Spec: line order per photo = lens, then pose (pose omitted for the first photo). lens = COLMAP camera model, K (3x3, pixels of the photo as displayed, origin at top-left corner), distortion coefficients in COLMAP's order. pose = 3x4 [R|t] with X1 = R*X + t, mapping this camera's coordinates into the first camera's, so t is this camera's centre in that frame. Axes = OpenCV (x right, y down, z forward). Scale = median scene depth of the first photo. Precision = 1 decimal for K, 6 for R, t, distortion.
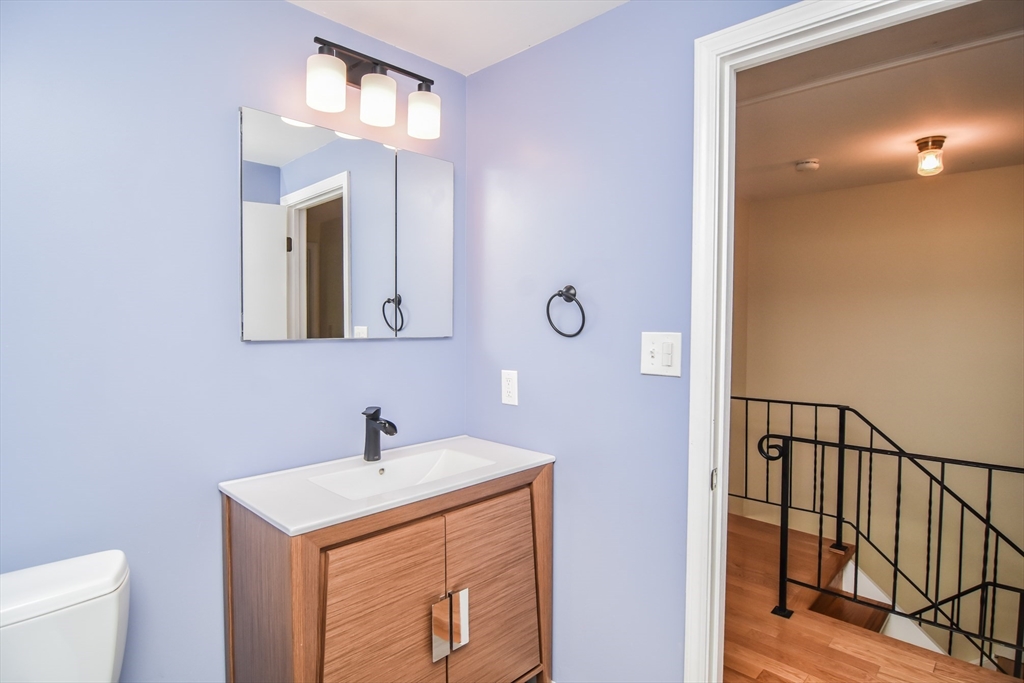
lens RADIAL K [[550.3, 0, 512.0], [0, 550.3, 341.5], [0, 0, 1]] dist [-0.016819, -0.000543]
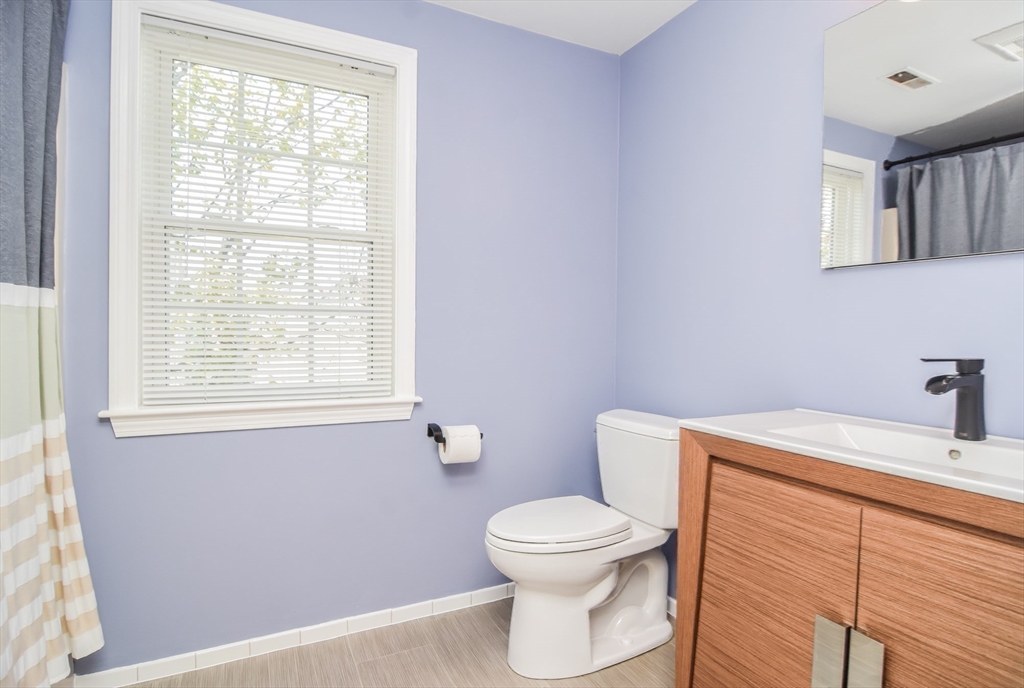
lens RADIAL K [[555.7, 0, 512.0], [0, 555.7, 344.0], [0, 0, 1]] dist [0.000749, 0.000160]
pose [[-0.336991, 0.015094, -0.941387, 0.670924], [-0.047932, 0.998300, 0.033165, 0.131984], [0.940287, 0.056299, -0.335694, 0.870391]]
